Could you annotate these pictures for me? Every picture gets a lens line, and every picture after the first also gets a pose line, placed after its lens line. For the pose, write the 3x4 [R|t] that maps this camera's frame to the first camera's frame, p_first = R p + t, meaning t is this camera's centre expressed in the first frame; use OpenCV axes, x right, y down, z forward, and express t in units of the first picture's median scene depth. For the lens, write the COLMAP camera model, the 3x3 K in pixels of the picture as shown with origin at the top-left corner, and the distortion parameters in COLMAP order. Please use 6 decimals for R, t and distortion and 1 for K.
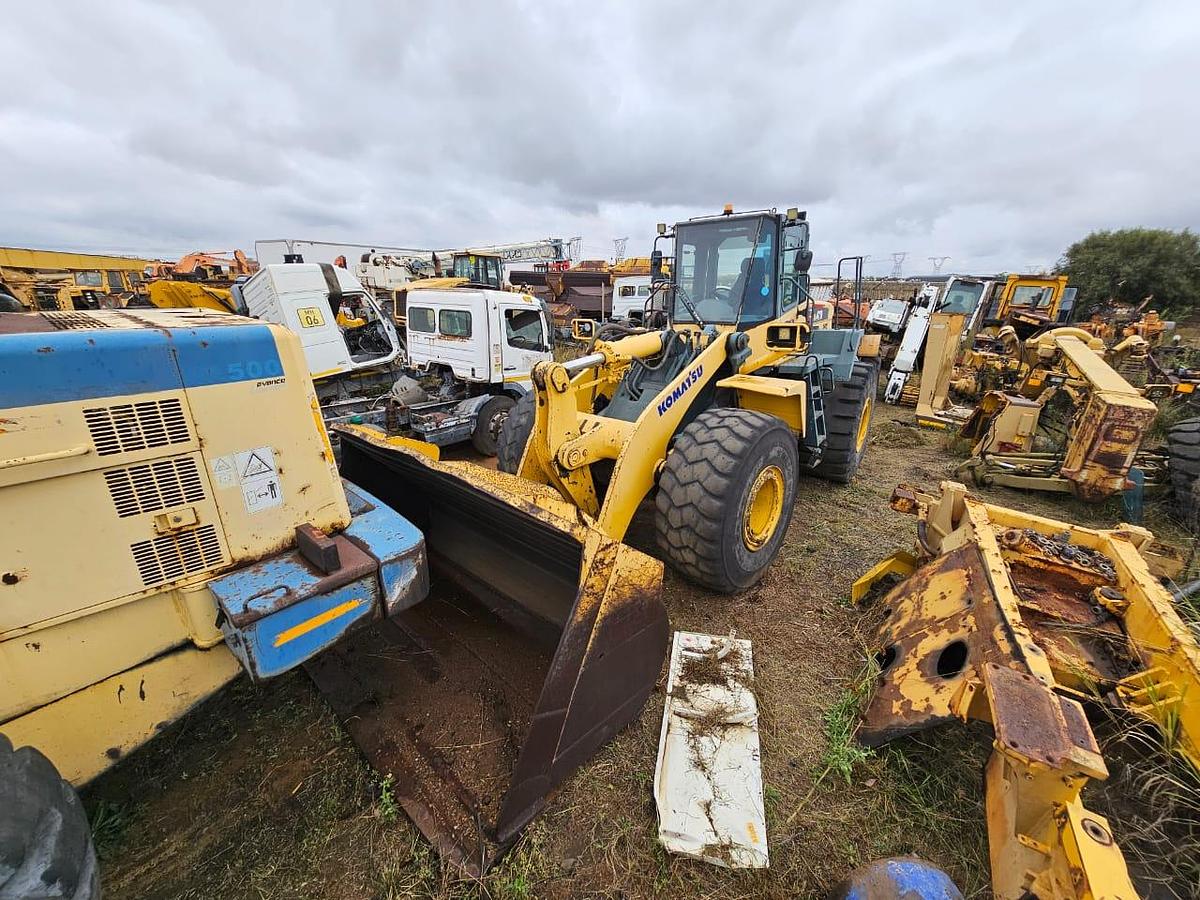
lens RADIAL K [[487.2, 0, 602.1], [0, 487.2, 450.9], [0, 0, 1]] dist [-0.000690, 0.000507]
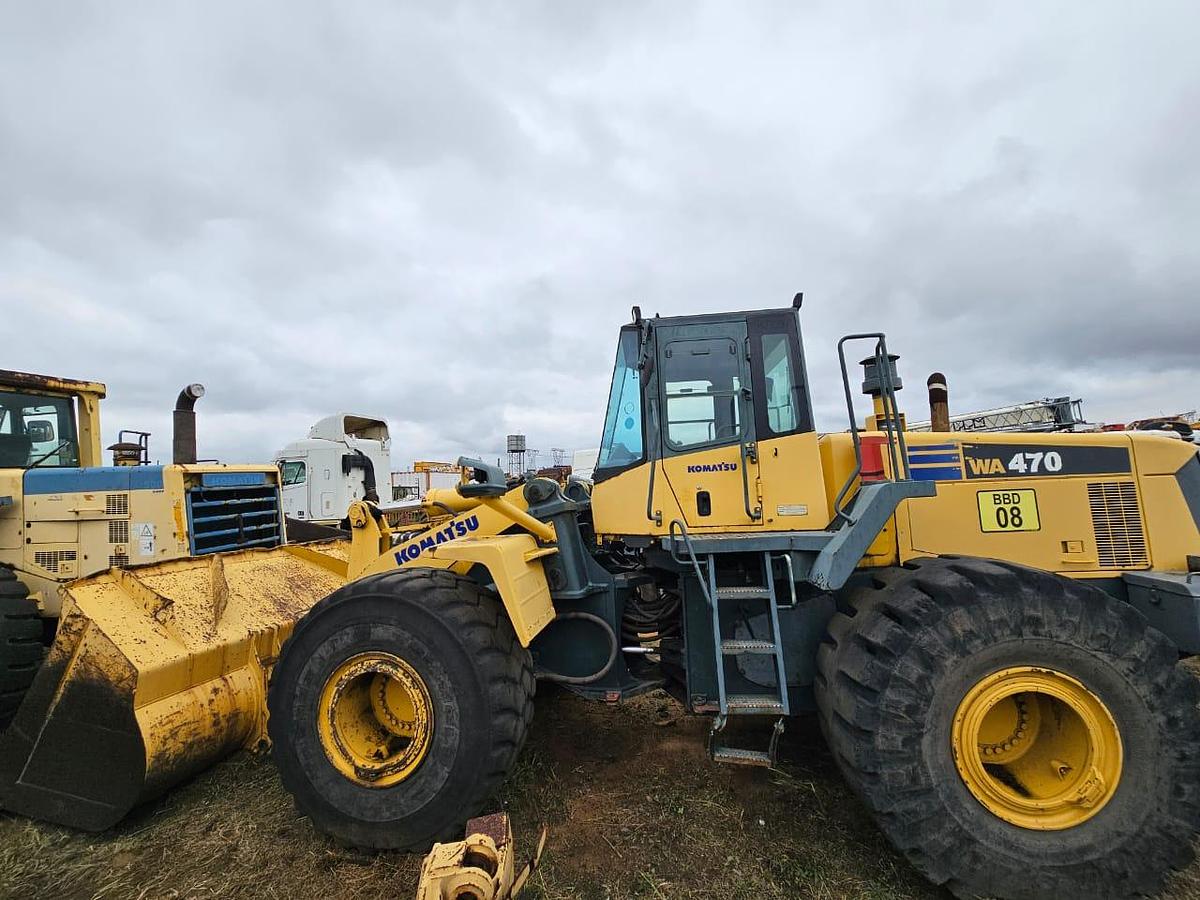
lens RADIAL K [[487.8, 0, 603.8], [0, 487.8, 451.0], [0, 0, 1]] dist [-0.000174, 0.000878]
pose [[0.518392, -0.074460, -0.851895, 1.145554], [-0.245464, 0.941322, -0.231646, -0.159670], [0.819156, 0.329193, 0.469697, 0.847776]]
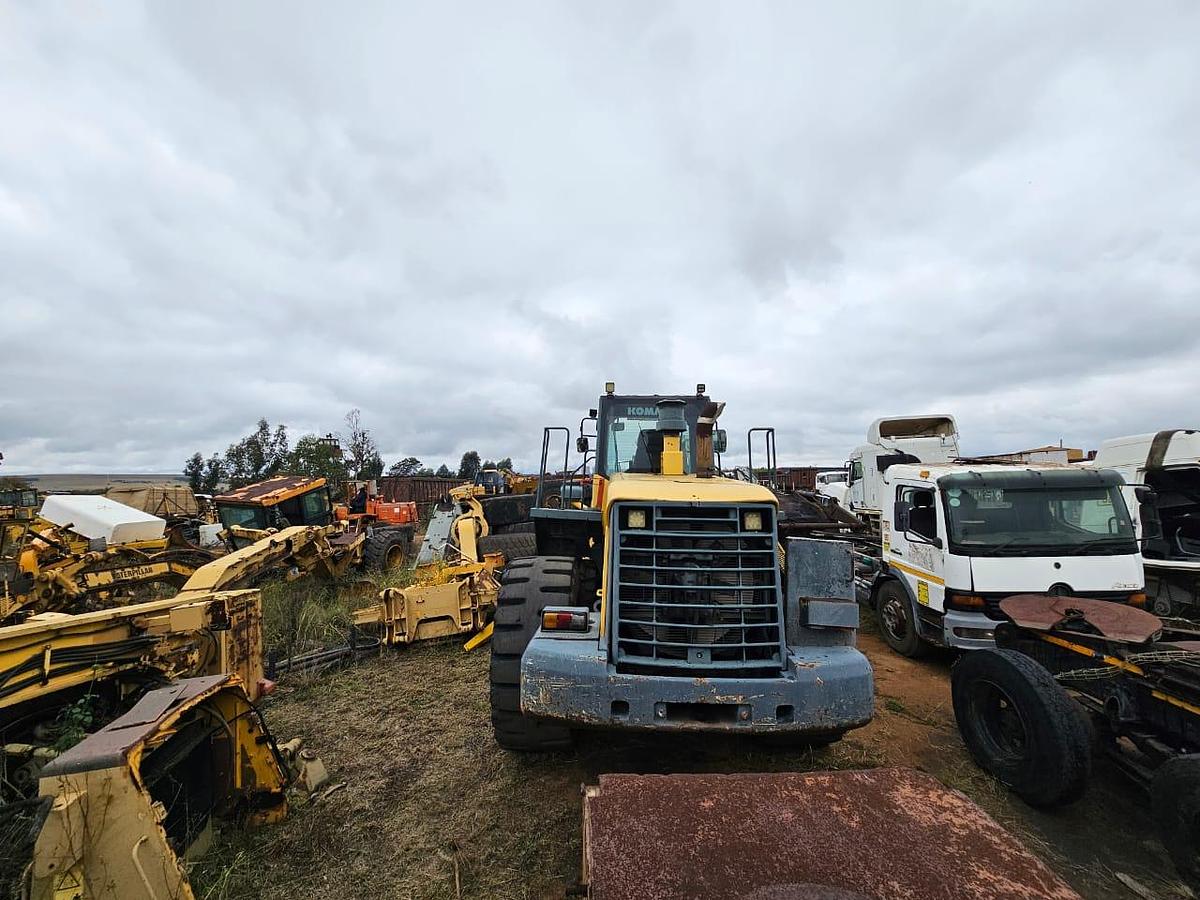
lens RADIAL K [[485.9, 0, 599.5], [0, 485.9, 452.0], [0, 0, 1]] dist [-0.001241, -0.000192]
pose [[-0.825869, -0.044549, -0.562099, 1.390262], [-0.187882, 0.961648, 0.199833, -0.702178], [0.531639, 0.270644, -0.802566, 2.457060]]
